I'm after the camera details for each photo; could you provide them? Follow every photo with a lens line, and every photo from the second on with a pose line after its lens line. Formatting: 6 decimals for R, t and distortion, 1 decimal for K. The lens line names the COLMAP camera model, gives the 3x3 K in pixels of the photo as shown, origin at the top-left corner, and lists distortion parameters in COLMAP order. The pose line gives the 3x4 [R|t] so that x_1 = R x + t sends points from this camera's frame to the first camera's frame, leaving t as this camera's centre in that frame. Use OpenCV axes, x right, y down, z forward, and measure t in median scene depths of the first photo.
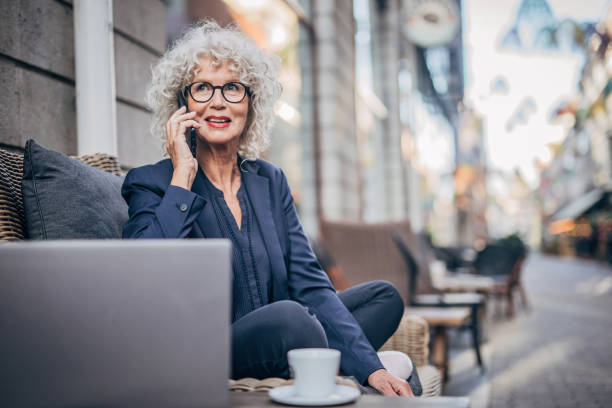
lens RADIAL K [[849.5, 0, 305.7], [0, 849.5, 203.9], [0, 0, 1]] dist [0.002653, 0.013903]
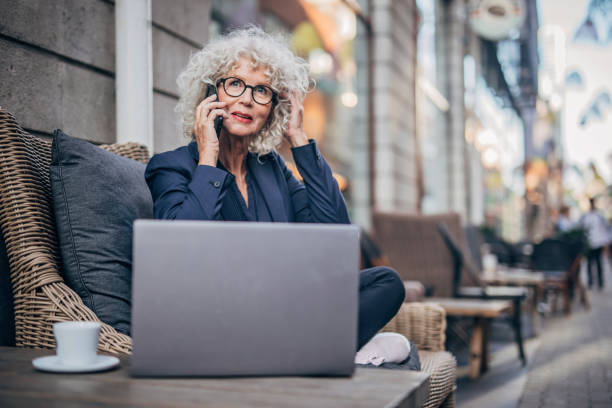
lens RADIAL K [[849.5, 0, 305.7], [0, 849.5, 203.9], [0, 0, 1]] dist [0.002653, 0.013903]
pose [[0.996334, 0.019655, -0.083256, 0.061357], [-0.018823, 0.999765, 0.010773, 0.002291], [0.083448, -0.009167, 0.996470, -0.050184]]
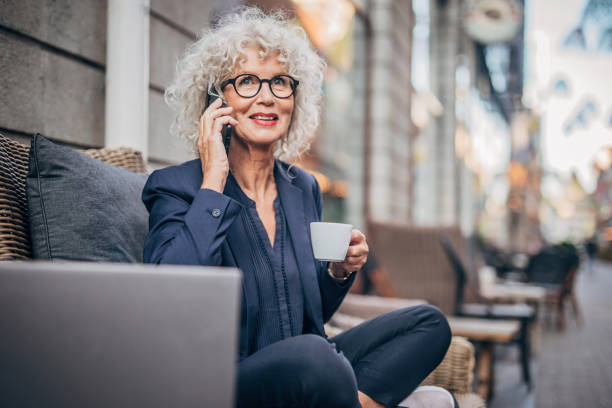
lens RADIAL K [[849.2, 0, 304.0], [0, 849.2, 206.3], [0, 0, 1]] dist [-0.002074, 0.015959]
pose [[0.996960, 0.048788, -0.060743, 0.009883], [-0.047976, 0.998740, 0.014754, -0.016632], [0.061386, -0.011795, 0.998044, 0.081864]]
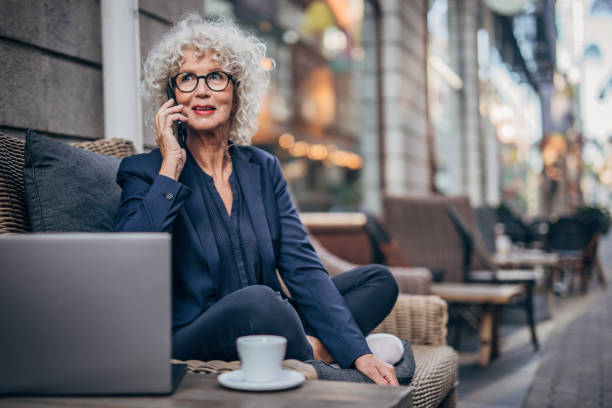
lens RADIAL K [[849.7, 0, 305.9], [0, 849.7, 205.0], [0, 0, 1]] dist [-0.000015, 0.038644]
pose [[0.994551, 0.004807, -0.104139, 0.087475], [-0.000931, 0.999306, 0.037234, -0.014860], [0.104246, -0.036934, 0.993865, -0.015074]]
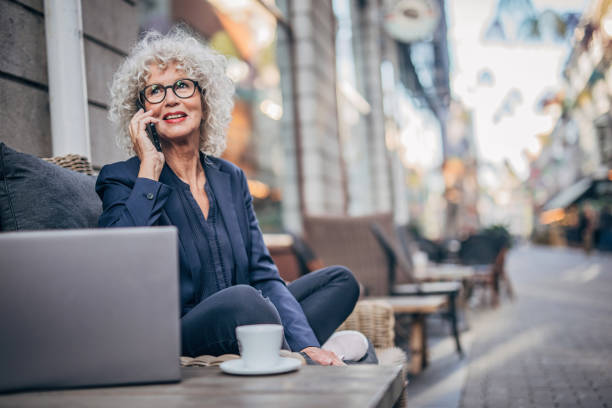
lens RADIAL K [[849.2, 0, 305.8], [0, 849.2, 203.9], [0, 0, 1]] dist [0.008664, -0.005100]
pose [[0.999485, -0.030848, 0.008875, 0.033015], [0.030827, 0.999522, 0.002511, 0.007039], [-0.008948, -0.002236, 0.999957, -0.052445]]
